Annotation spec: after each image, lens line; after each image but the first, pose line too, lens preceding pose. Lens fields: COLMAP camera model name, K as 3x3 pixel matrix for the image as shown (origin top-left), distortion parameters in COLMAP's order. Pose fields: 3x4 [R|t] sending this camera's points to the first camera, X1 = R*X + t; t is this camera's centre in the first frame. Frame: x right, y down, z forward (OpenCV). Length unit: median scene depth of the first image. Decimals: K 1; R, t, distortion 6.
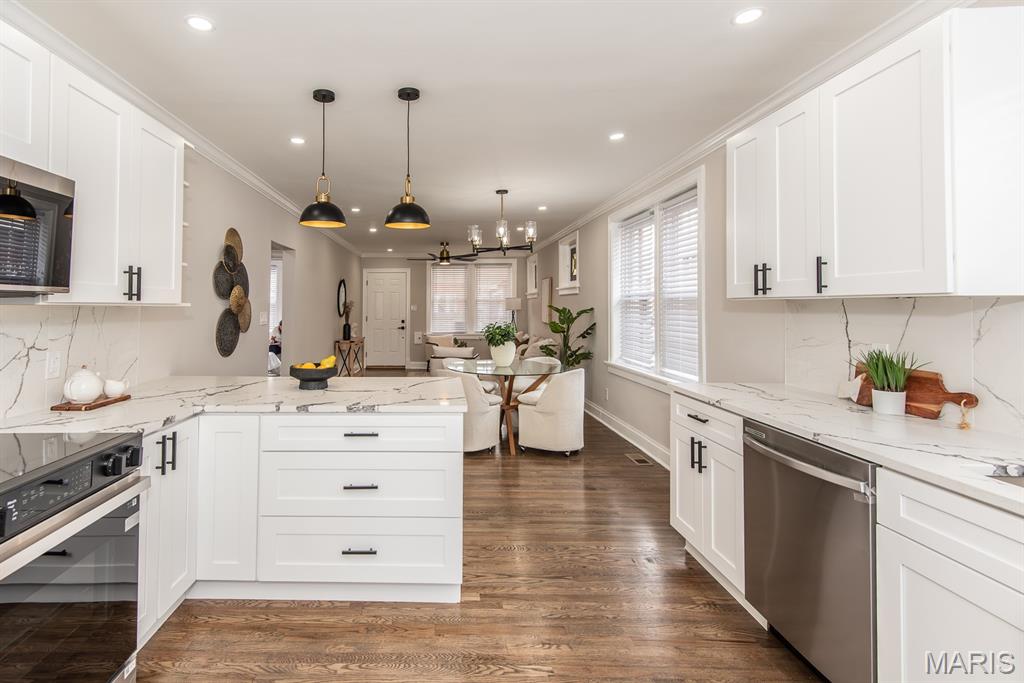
lens RADIAL K [[509.2, 0, 433.2], [0, 509.2, 295.1], [0, 0, 1]] dist [0.024409, -0.010630]
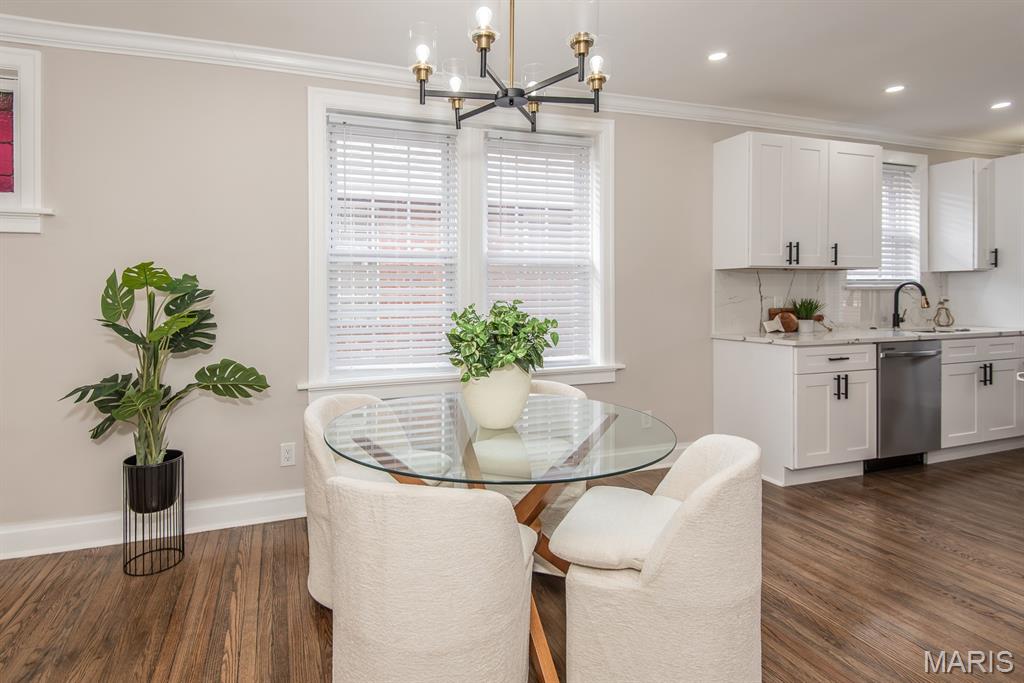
lens RADIAL K [[527.6, 0, 452.1], [0, 527.6, 294.0], [0, 0, 1]] dist [0.003559, -0.000600]
pose [[-0.327752, -0.001366, 0.944763, -0.441957], [-0.014447, 0.999889, -0.003566, 0.104753], [-0.944653, -0.014817, -0.327735, 2.513036]]
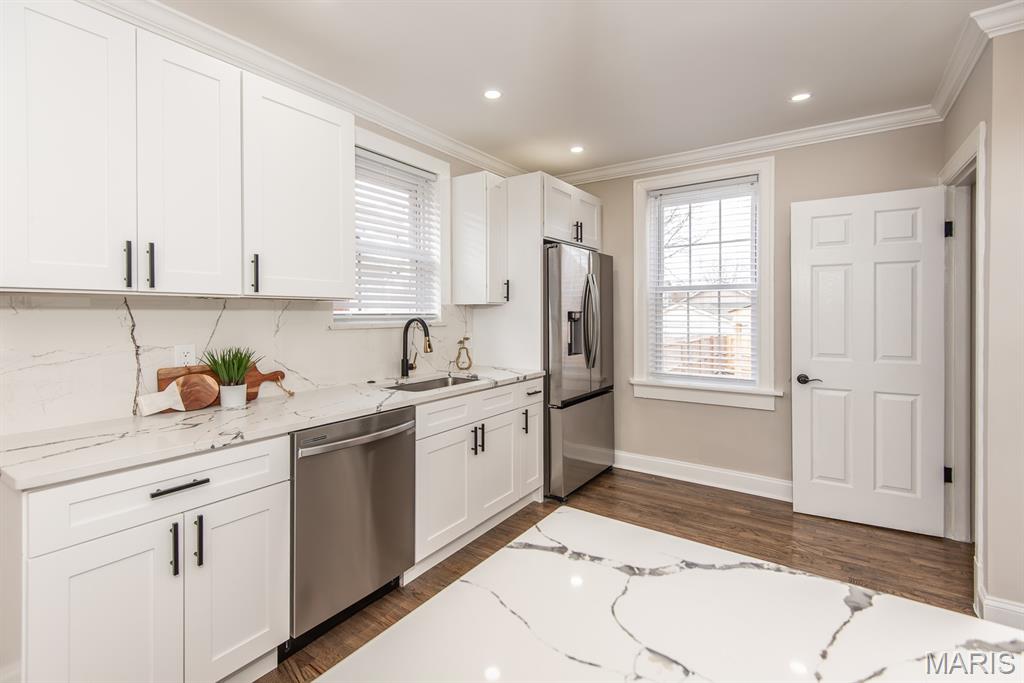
lens RADIAL K [[478.3, 0, 497.4], [0, 478.3, 314.5], [0, 0, 1]] dist [0.013858, -0.000477]
pose [[-0.826330, 0.001214, 0.563185, -0.127379], [-0.009955, 0.999810, -0.016762, 0.044307], [-0.563098, -0.019457, -0.826161, 1.355709]]
